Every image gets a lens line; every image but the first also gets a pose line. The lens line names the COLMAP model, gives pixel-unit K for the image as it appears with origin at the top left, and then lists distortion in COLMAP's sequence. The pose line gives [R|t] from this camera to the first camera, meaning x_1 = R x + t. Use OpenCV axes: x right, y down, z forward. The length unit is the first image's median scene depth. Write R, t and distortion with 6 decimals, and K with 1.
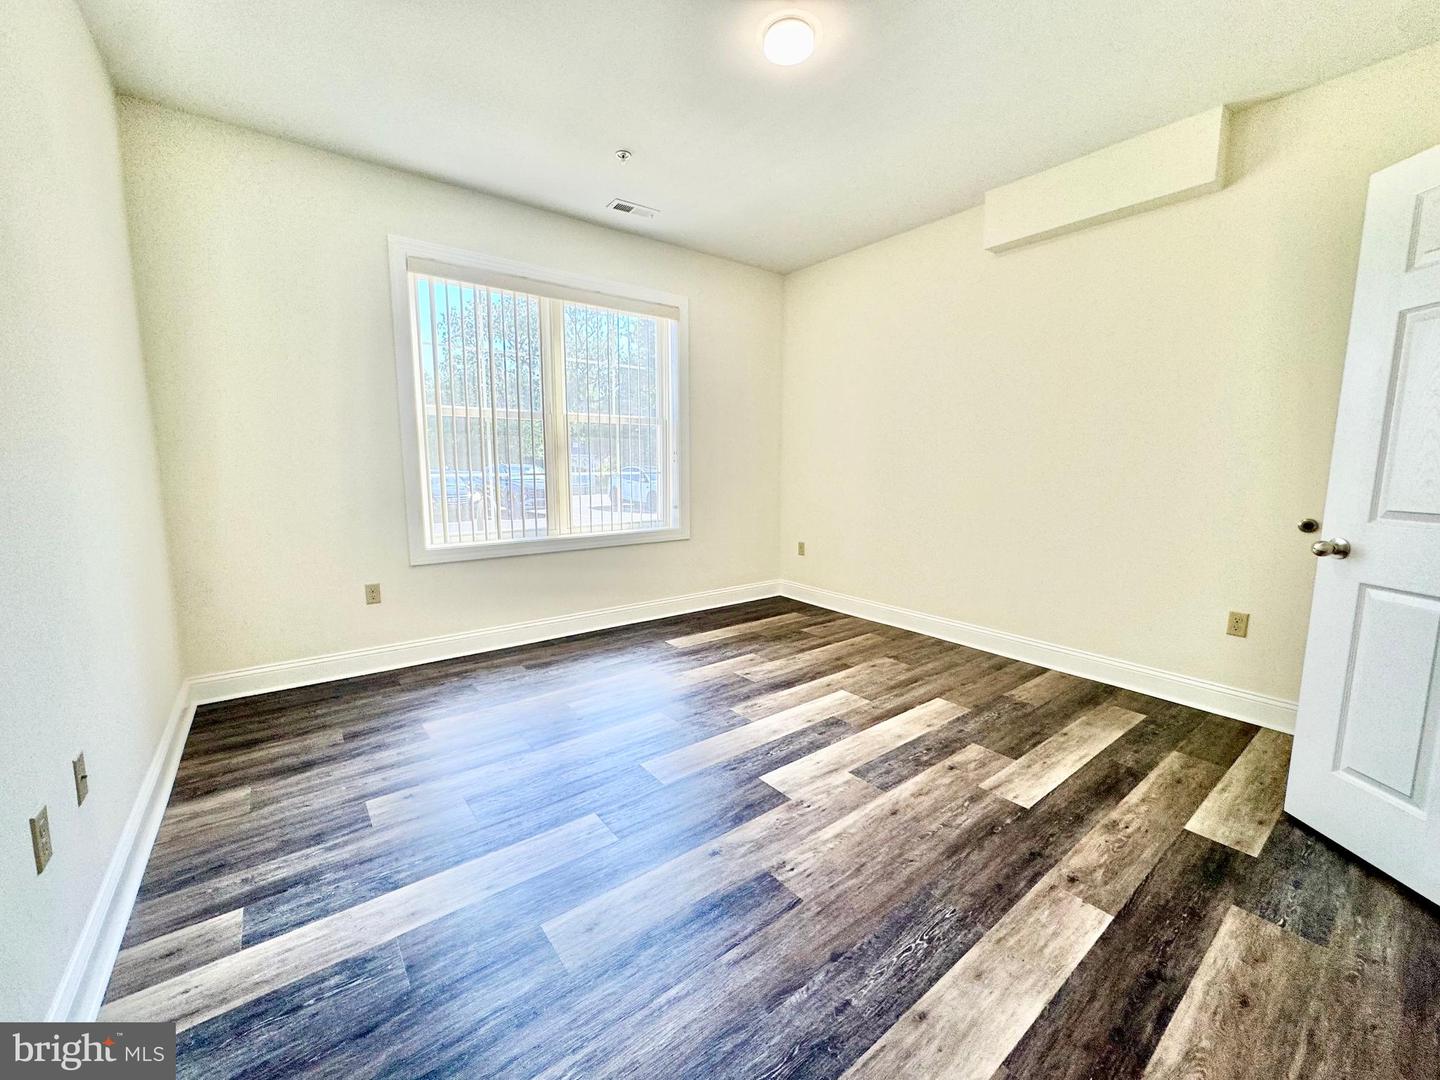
lens RADIAL K [[578.4, 0, 718.1], [0, 578.4, 531.5], [0, 0, 1]] dist [-0.004527, 0.000709]
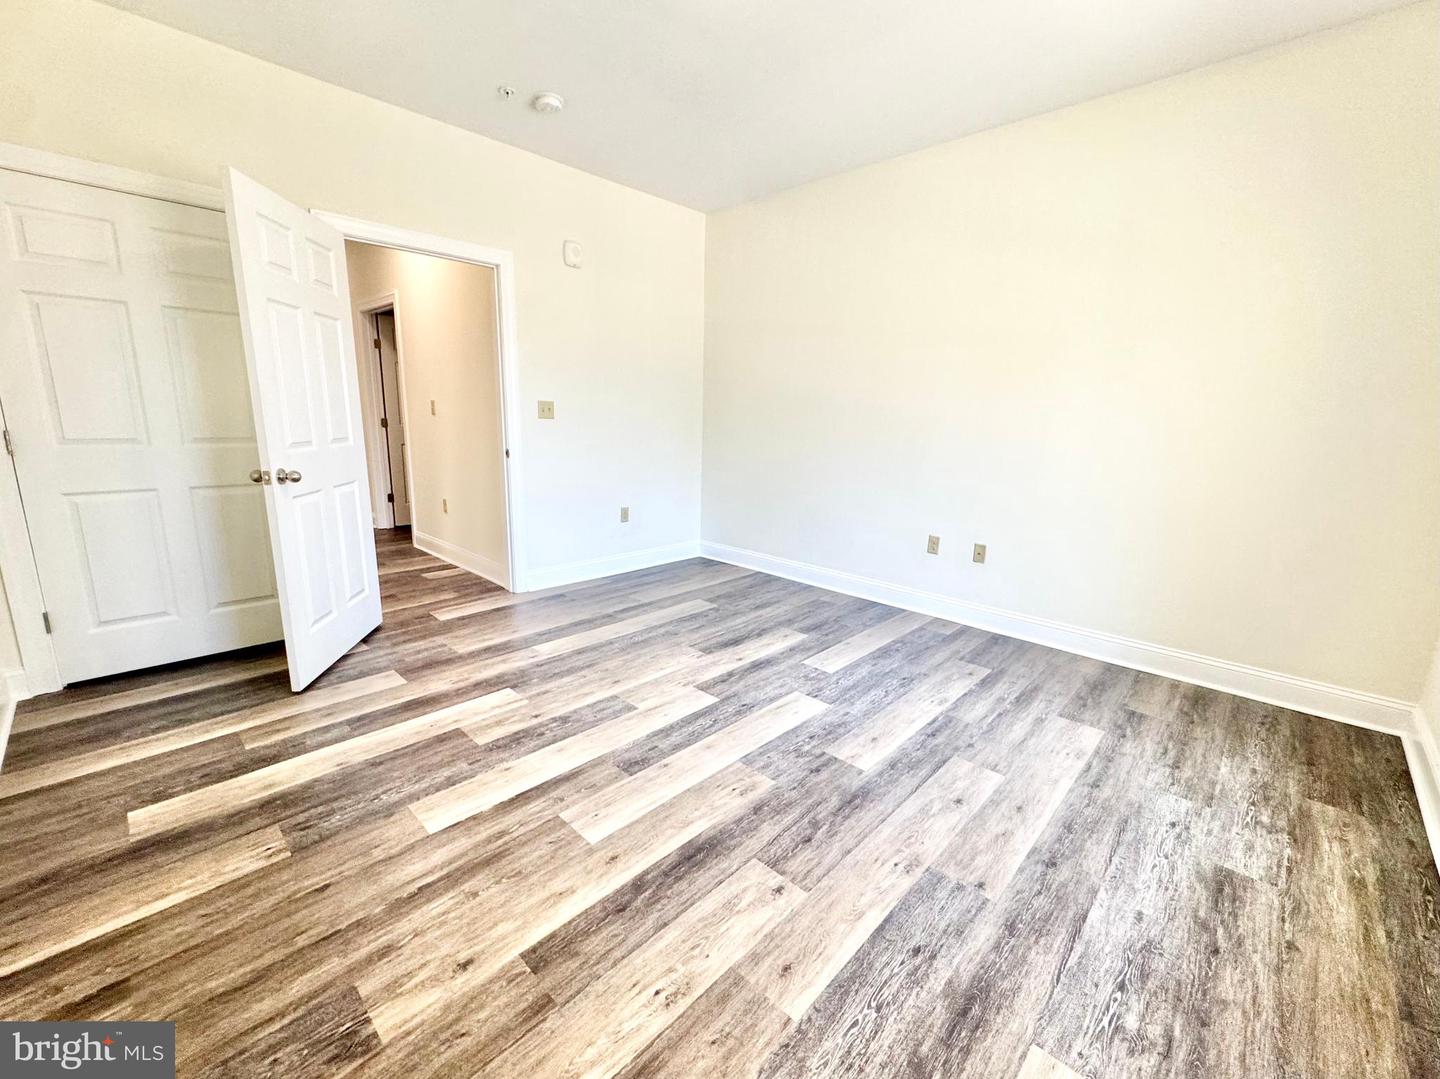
lens RADIAL K [[578.4, 0, 717.9], [0, 578.4, 546.1], [0, 0, 1]] dist [-0.004527, 0.000709]
pose [[-0.988789, 0.005983, -0.149199, 0.203858], [-0.045101, 0.940560, 0.336621, -0.204901], [0.142345, 0.339576, -0.929745, 1.639011]]
